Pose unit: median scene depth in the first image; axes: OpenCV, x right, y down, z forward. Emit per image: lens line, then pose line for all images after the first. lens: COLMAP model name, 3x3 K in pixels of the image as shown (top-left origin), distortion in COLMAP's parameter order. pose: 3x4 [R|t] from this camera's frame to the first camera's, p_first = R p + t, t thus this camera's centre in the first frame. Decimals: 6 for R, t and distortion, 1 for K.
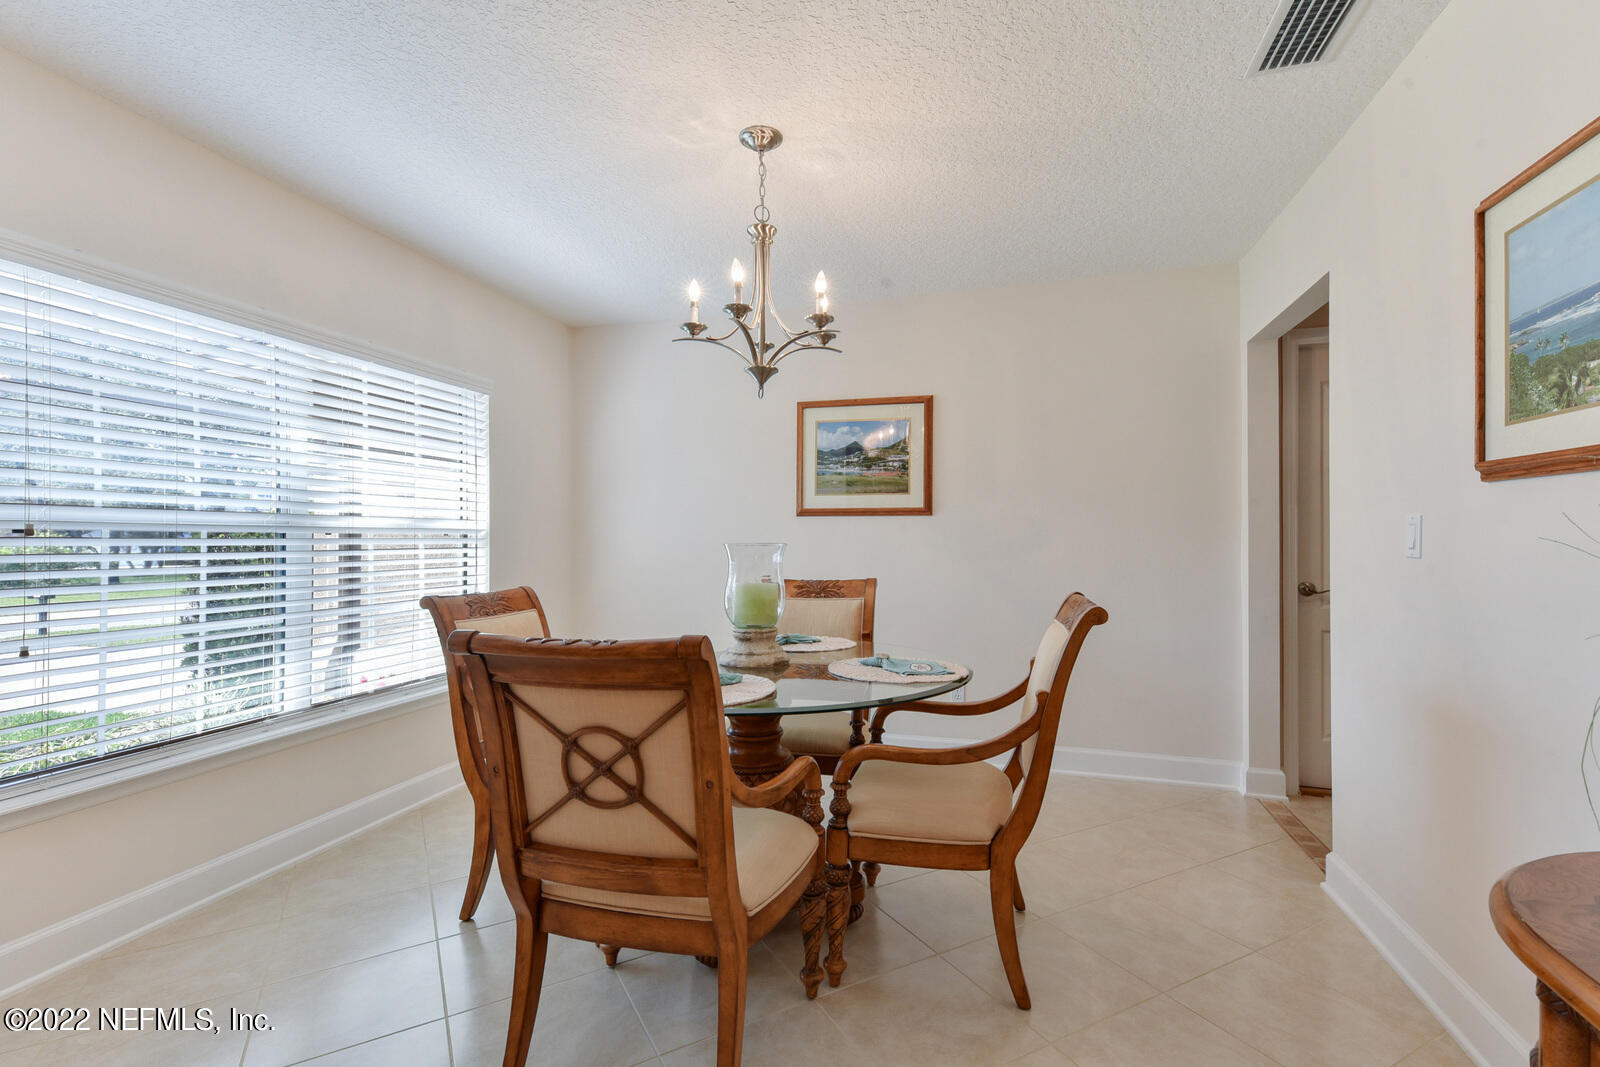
lens RADIAL K [[751.0, 0, 793.6], [0, 751.0, 525.4], [0, 0, 1]] dist [0.121548, -0.000004]
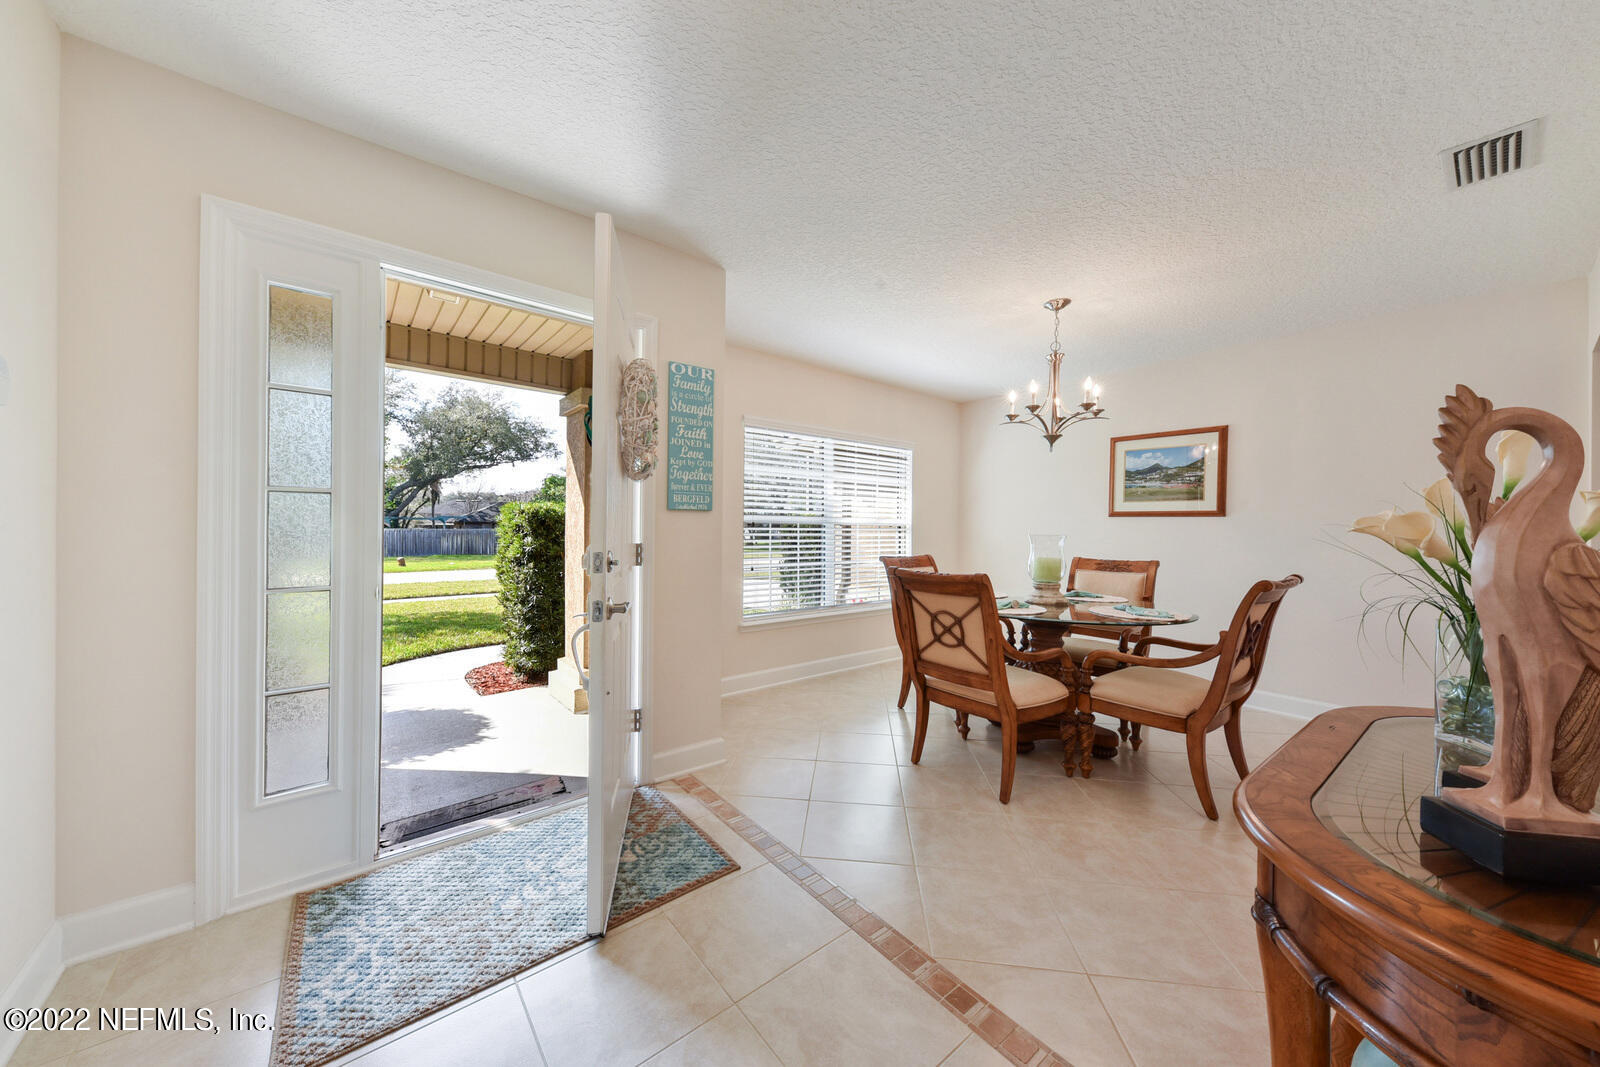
lens RADIAL K [[559.0, 0, 807.2], [0, 559.0, 539.6], [0, 0, 1]] dist [0.000428, 0.000008]
pose [[0.836453, 0.024937, -0.547471, 0.198322], [-0.004754, 0.999257, 0.038253, -0.012043], [0.548018, -0.029395, 0.835950, -0.402120]]
